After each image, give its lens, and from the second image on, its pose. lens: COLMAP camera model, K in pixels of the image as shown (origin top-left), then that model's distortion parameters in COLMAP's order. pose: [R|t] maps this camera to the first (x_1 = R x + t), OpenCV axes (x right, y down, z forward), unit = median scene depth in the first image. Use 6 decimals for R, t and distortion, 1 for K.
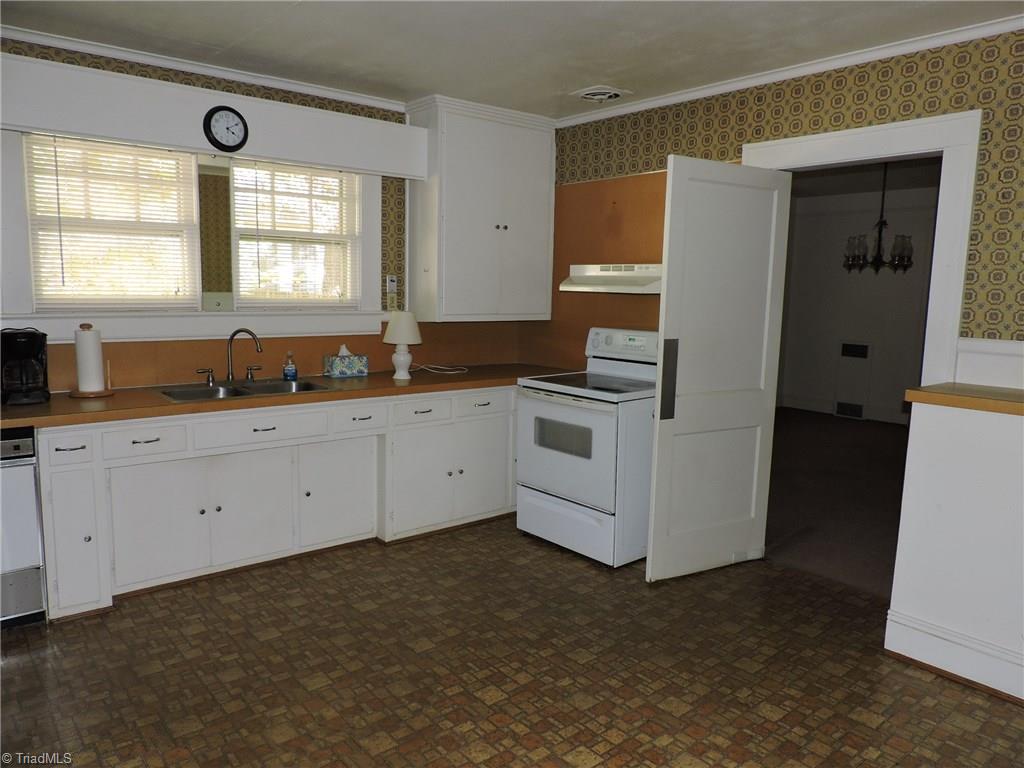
lens RADIAL K [[720.3, 0, 512.0], [0, 720.3, 384.0], [0, 0, 1]] dist [-0.026256, -0.001567]
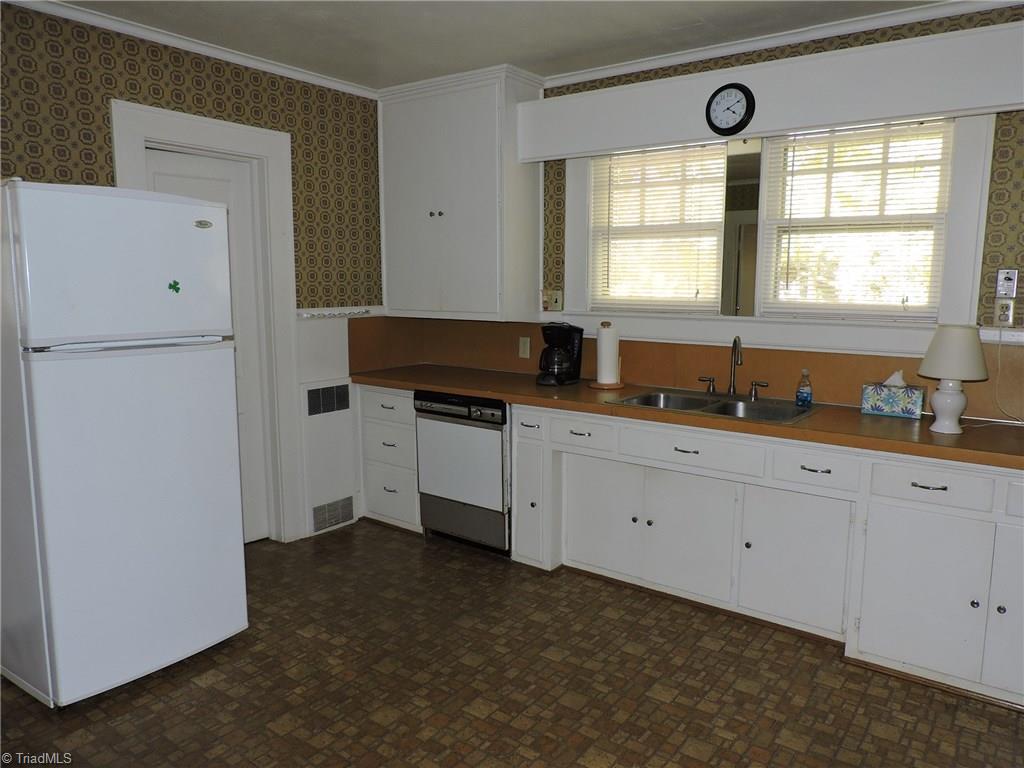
lens RADIAL K [[720.3, 0, 512.0], [0, 720.3, 384.0], [0, 0, 1]] dist [-0.026256, -0.001567]
pose [[0.239796, 0.120399, -0.963329, 0.447851], [-0.128727, 0.987462, 0.091372, -0.071575], [0.962251, 0.102096, 0.252288, 0.578888]]
